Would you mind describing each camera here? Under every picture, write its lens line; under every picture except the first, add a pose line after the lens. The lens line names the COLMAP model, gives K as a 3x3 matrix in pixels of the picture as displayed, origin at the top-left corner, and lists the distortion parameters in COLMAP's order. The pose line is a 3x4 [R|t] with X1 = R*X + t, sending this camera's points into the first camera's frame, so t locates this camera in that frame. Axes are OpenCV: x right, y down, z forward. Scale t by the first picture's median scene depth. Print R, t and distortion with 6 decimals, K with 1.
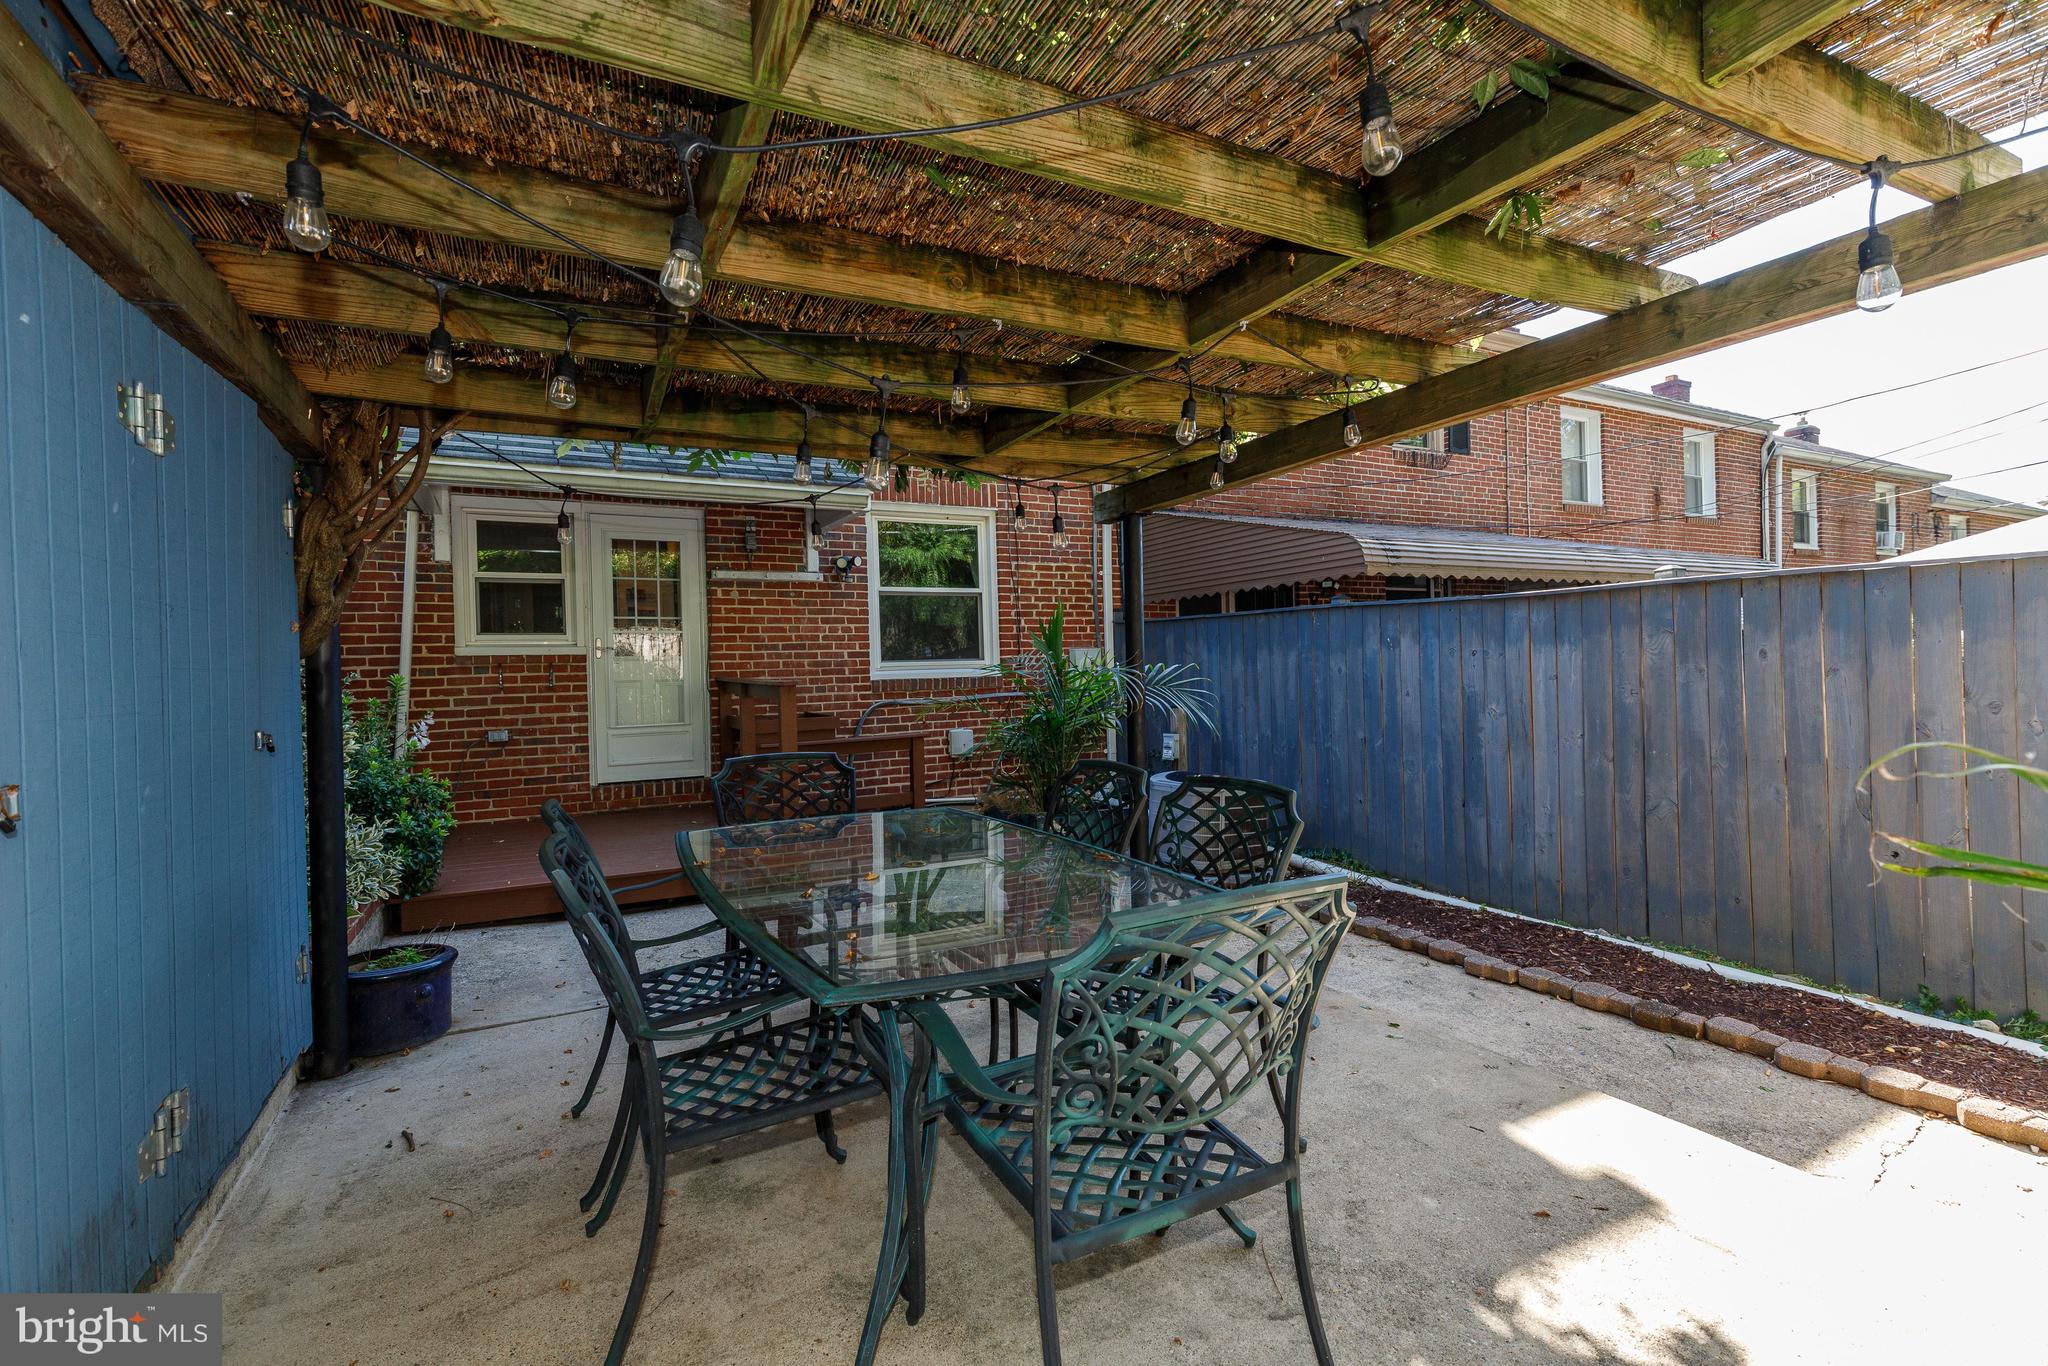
lens RADIAL K [[923.6, 0, 1030.5], [0, 923.6, 678.2], [0, 0, 1]] dist [-0.000020, 0.000752]
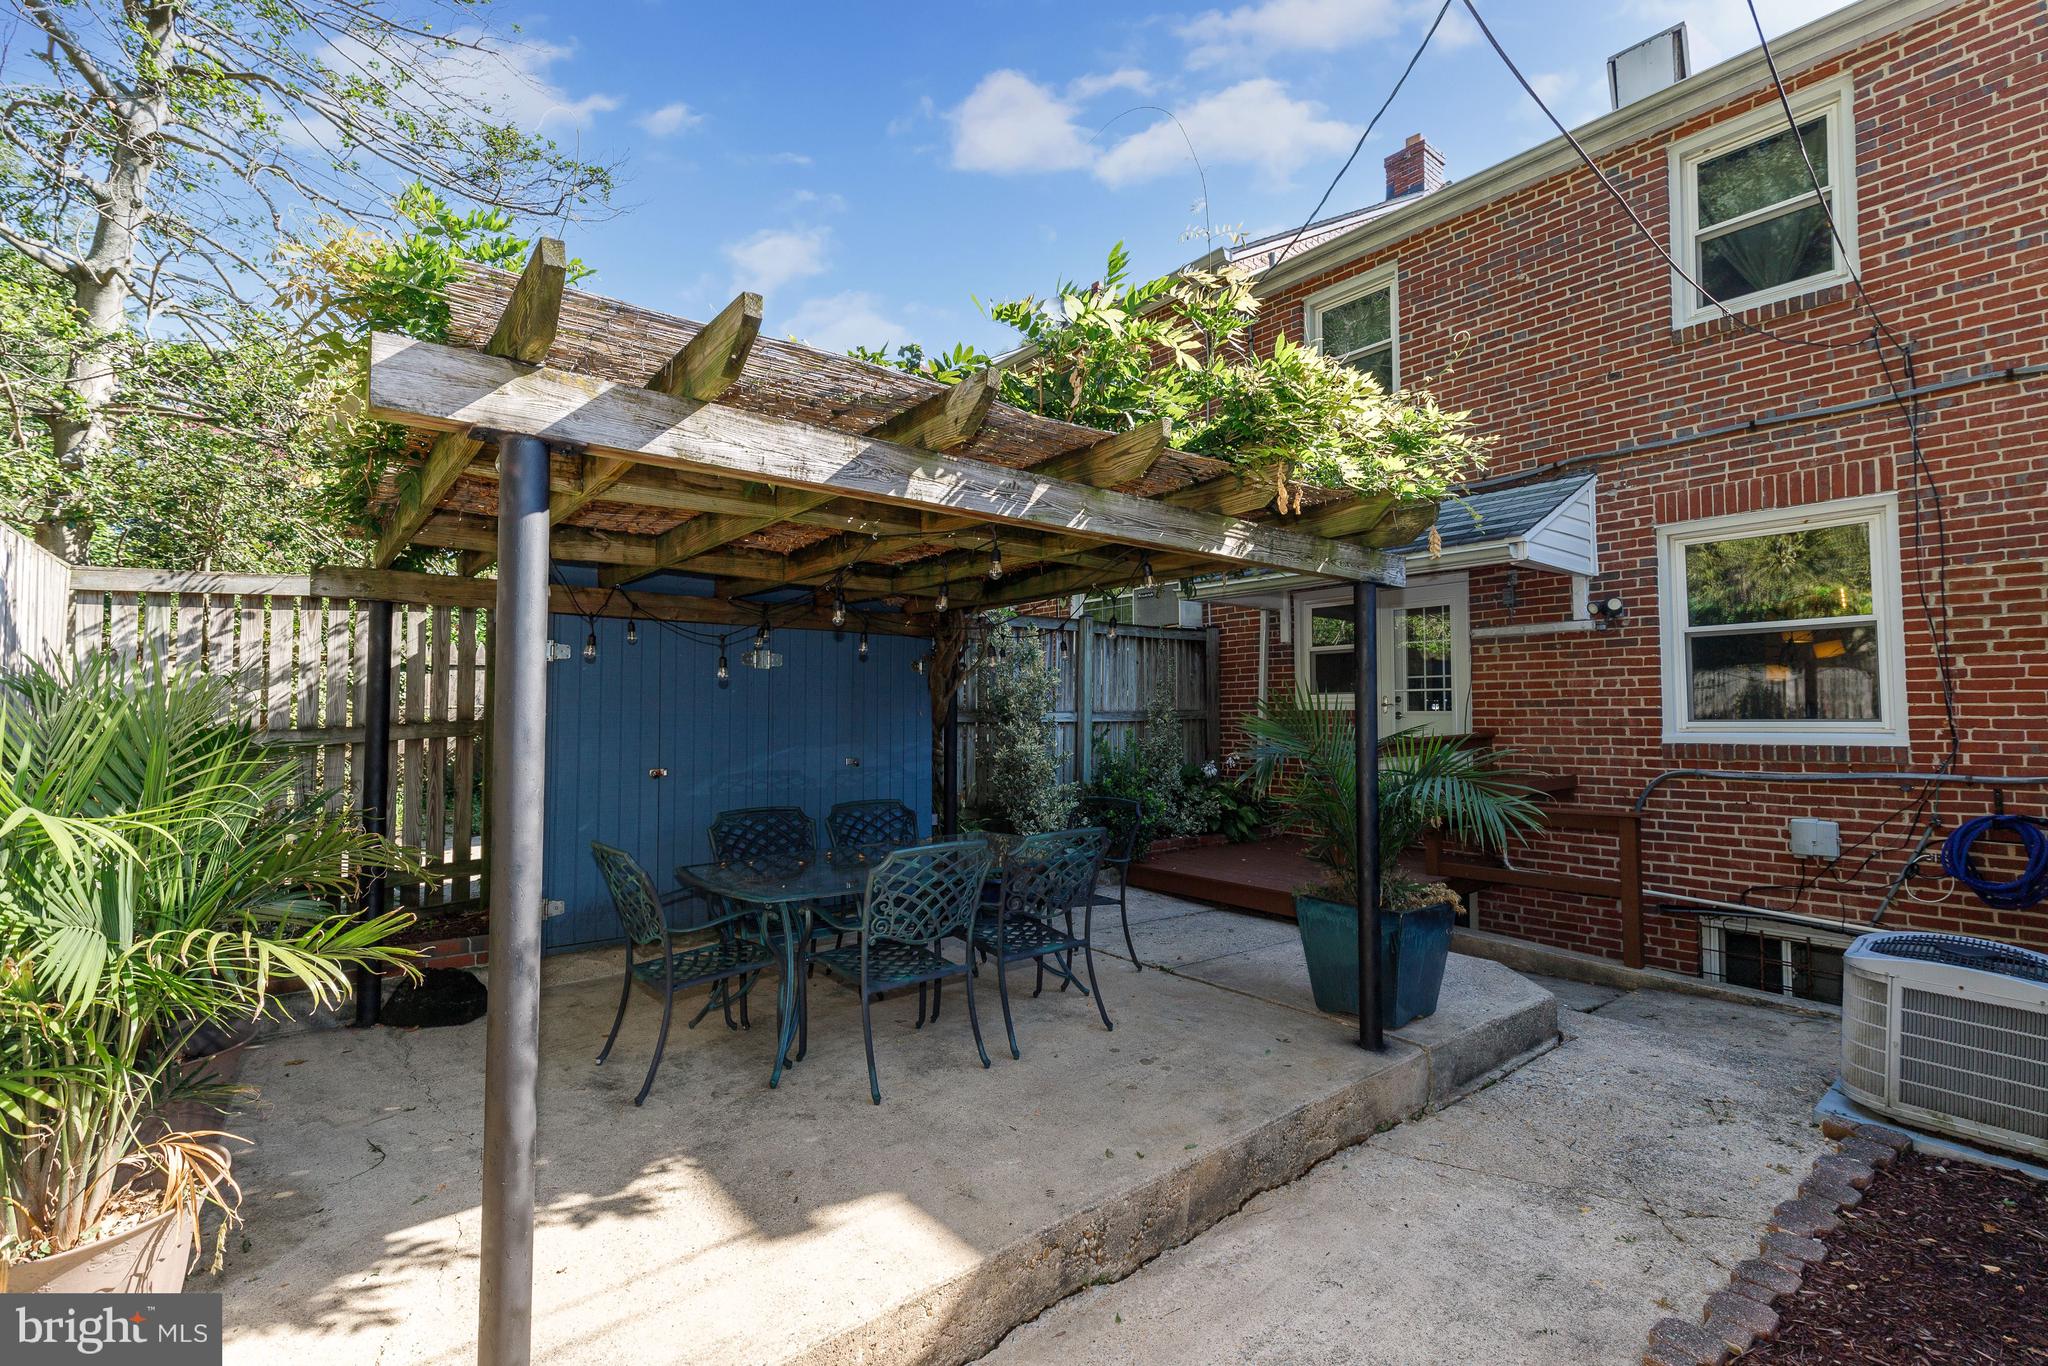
lens RADIAL K [[913.3, 0, 1020.5], [0, 913.3, 680.7], [0, 0, 1]] dist [0.001641, 0.000571]
pose [[0.182882, -0.011229, -0.983071, 0.534019], [-0.004467, 0.999915, -0.012252, -0.041998], [0.983125, 0.006632, 0.182817, 0.298343]]
